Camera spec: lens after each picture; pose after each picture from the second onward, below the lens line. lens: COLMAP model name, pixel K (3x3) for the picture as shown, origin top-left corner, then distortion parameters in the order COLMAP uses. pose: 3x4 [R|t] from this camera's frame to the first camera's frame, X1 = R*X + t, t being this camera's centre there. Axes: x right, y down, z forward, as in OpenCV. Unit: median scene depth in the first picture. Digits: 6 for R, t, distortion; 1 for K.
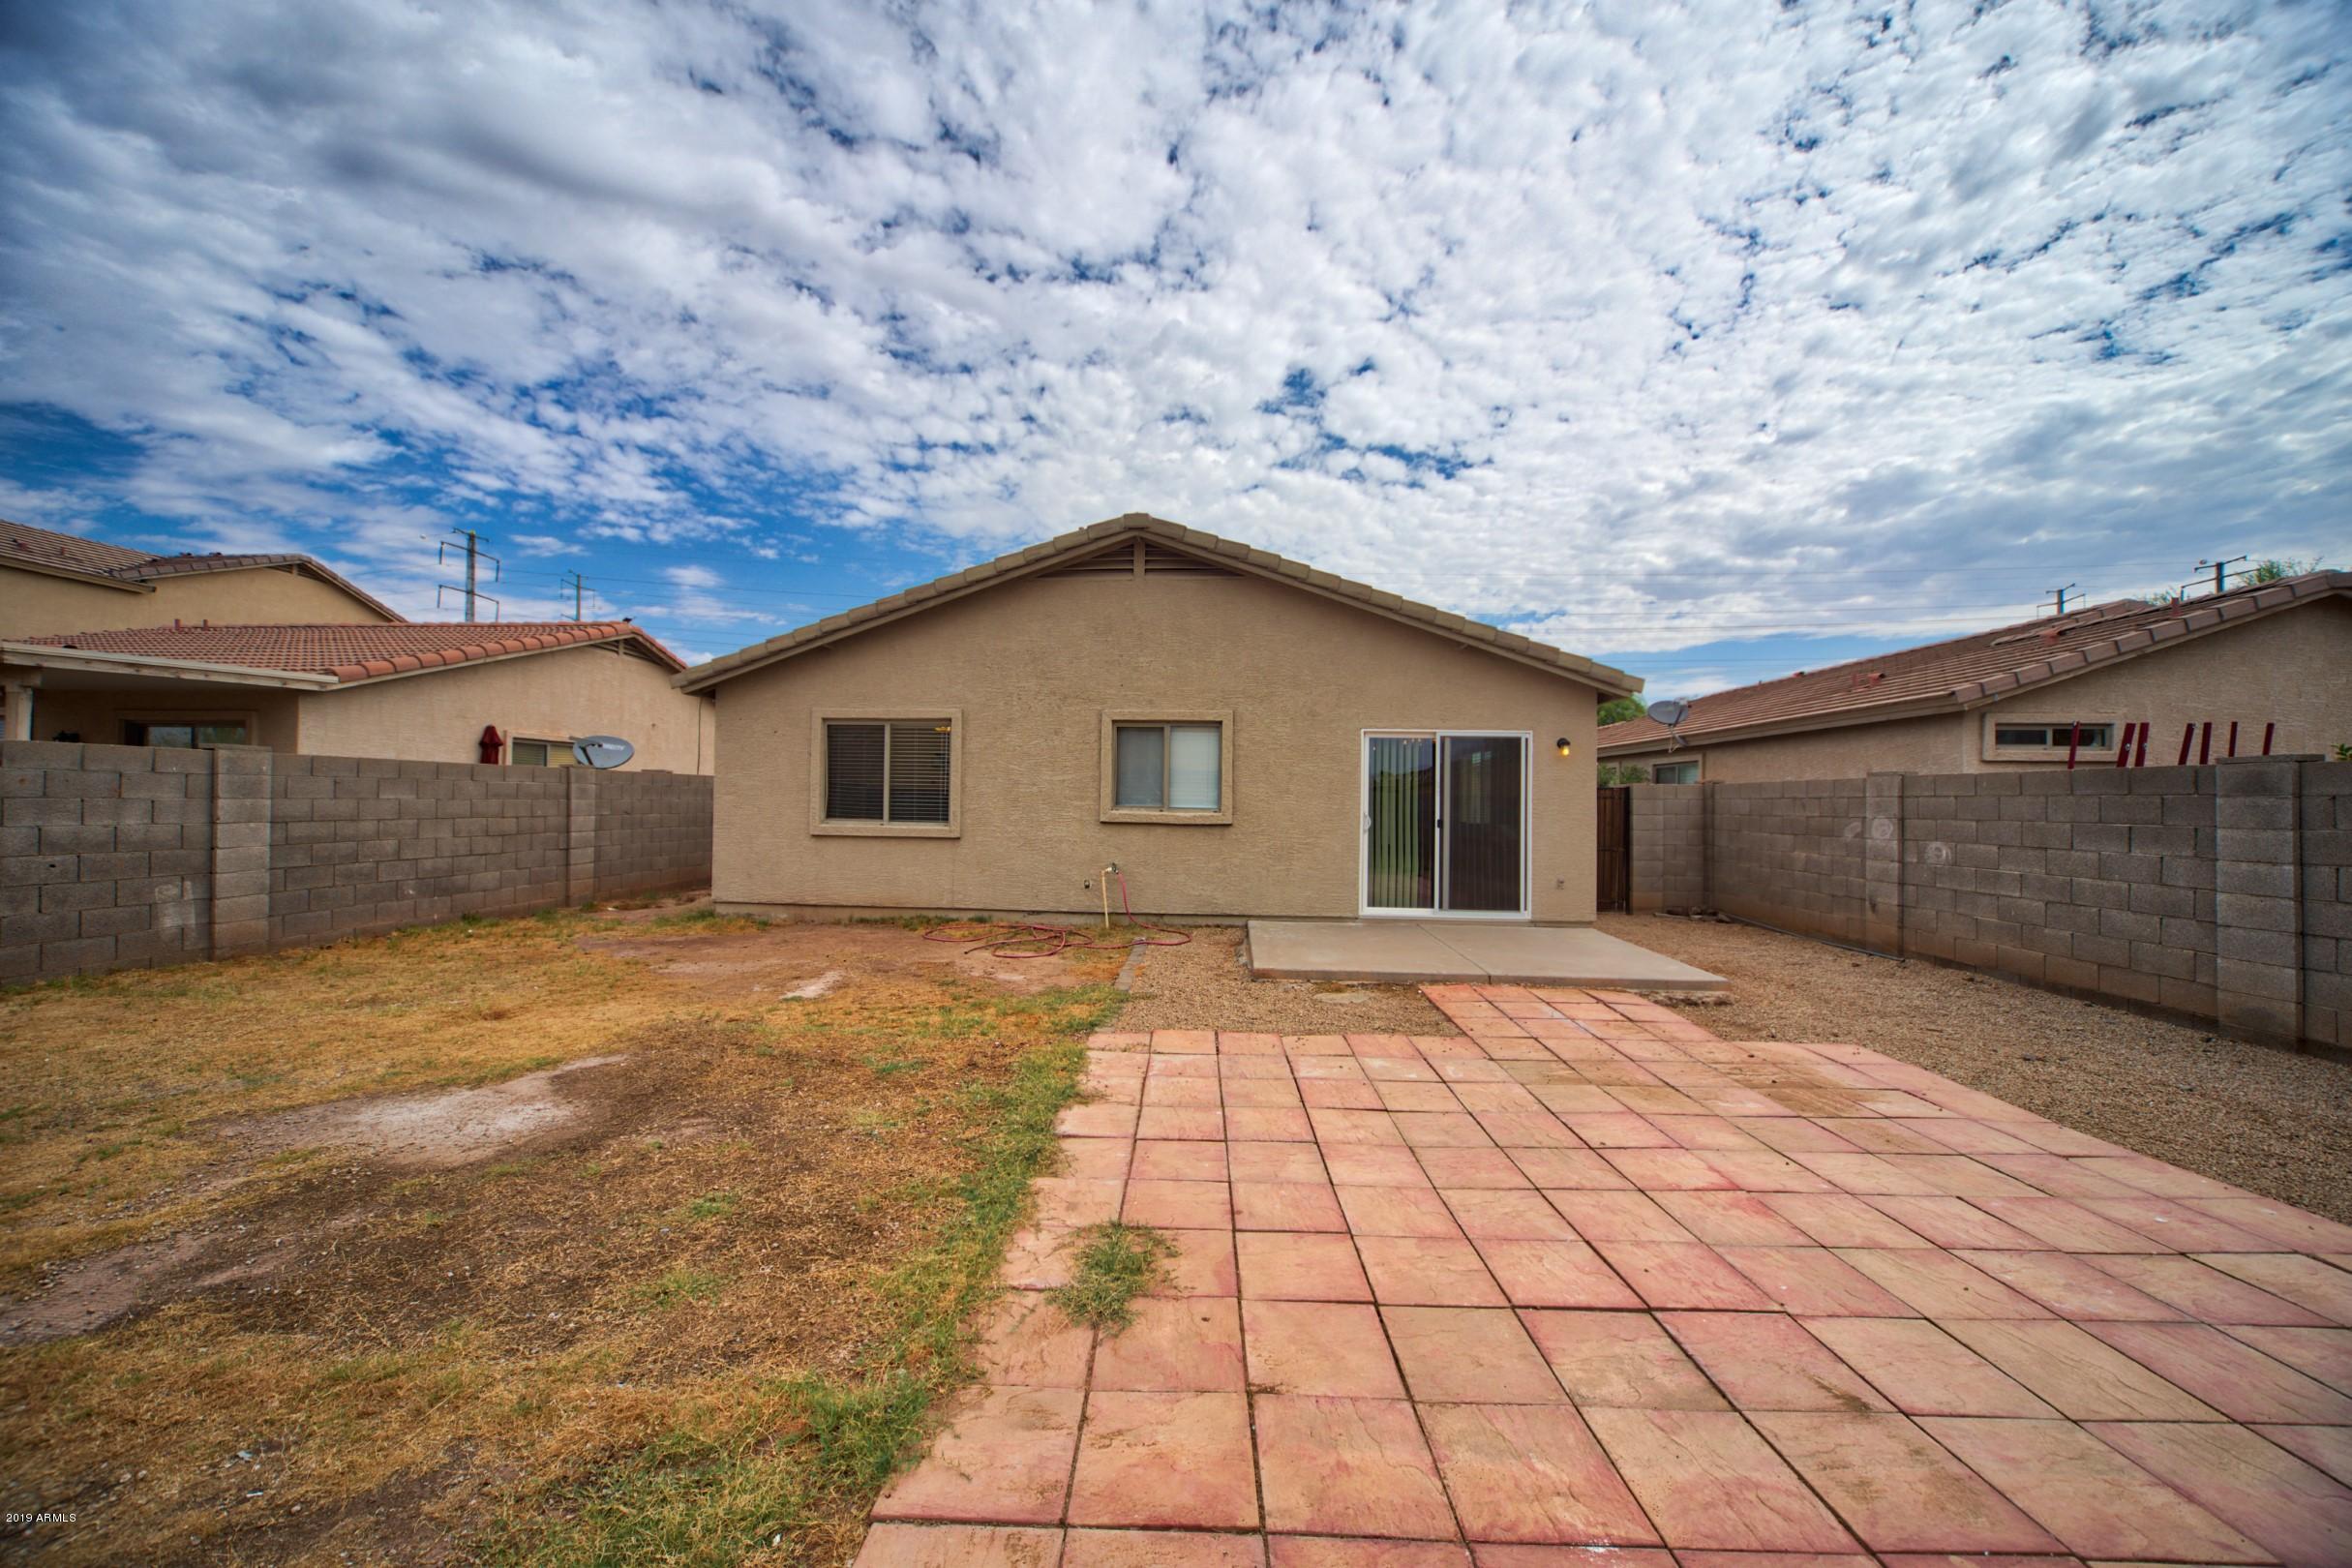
lens RADIAL K [[811.8, 0, 1170.6], [0, 811.8, 792.9], [0, 0, 1]] dist [-0.013271, 0.000200]
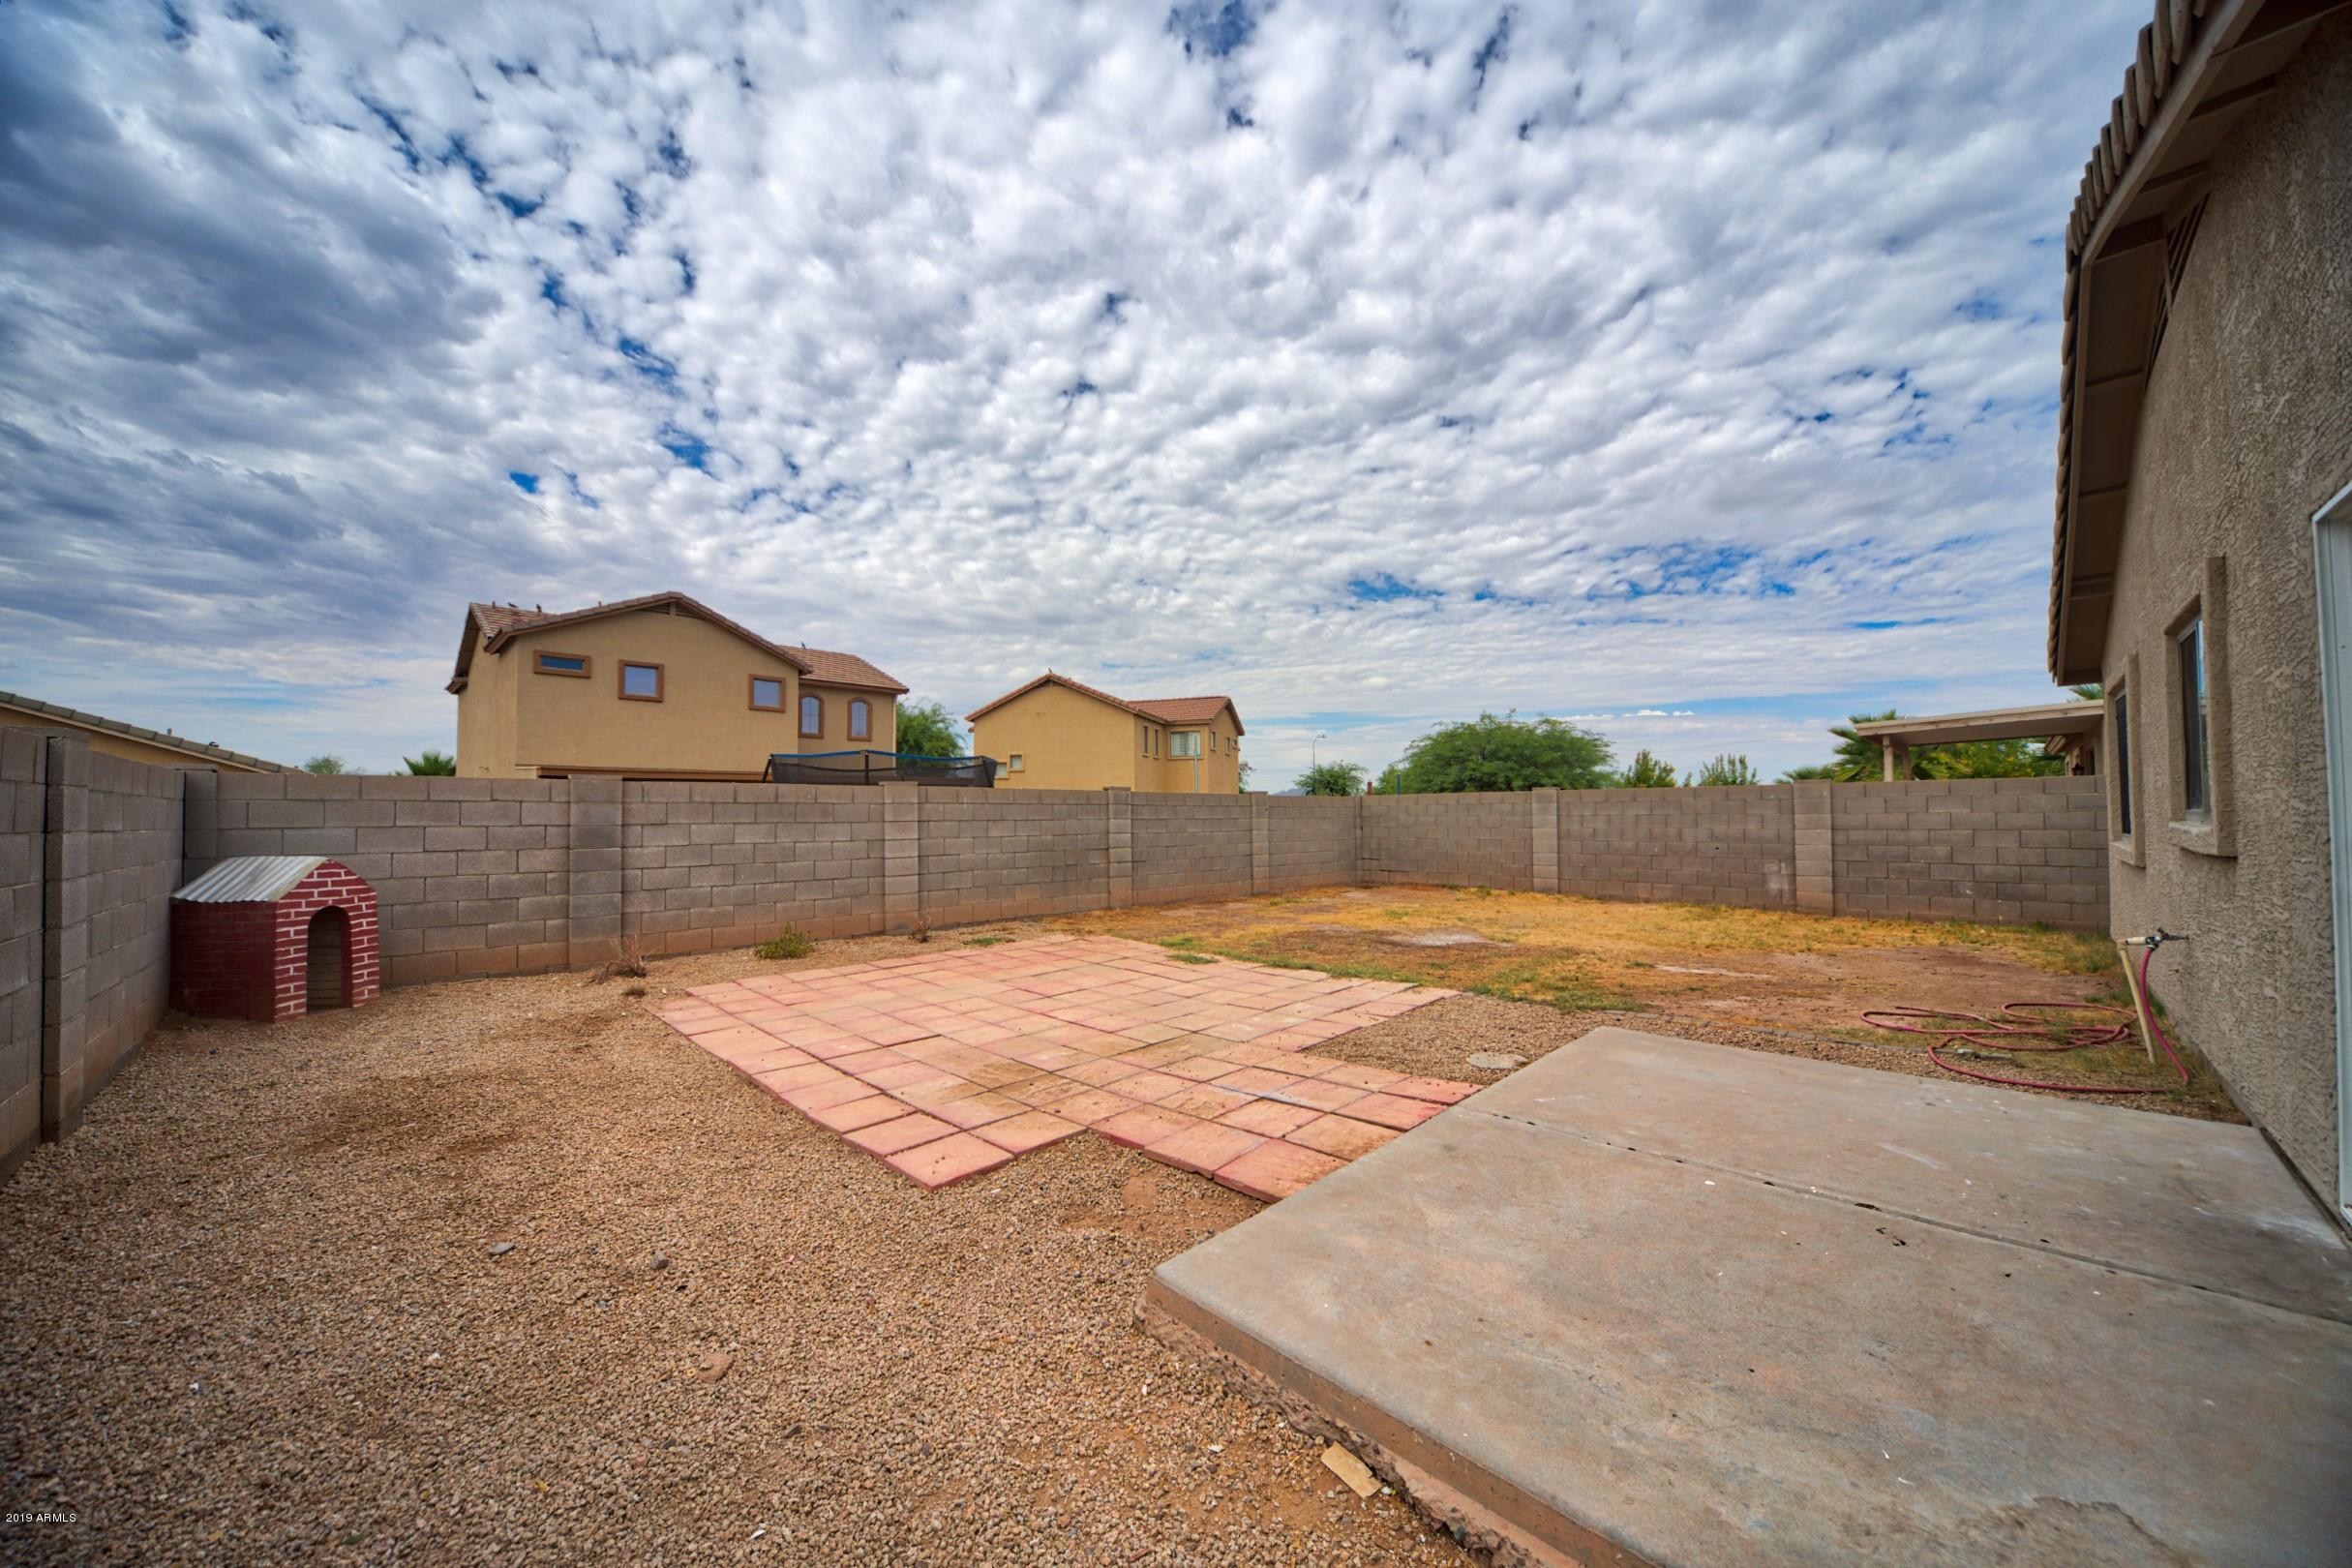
lens RADIAL K [[811.8, 0, 1180.1], [0, 811.8, 794.8], [0, 0, 1]] dist [-0.013271, 0.000200]
pose [[-0.667666, -0.028311, -0.743922, 0.898068], [0.005924, 0.999043, -0.043337, 0.032162], [0.744437, -0.033342, -0.666859, 1.180296]]
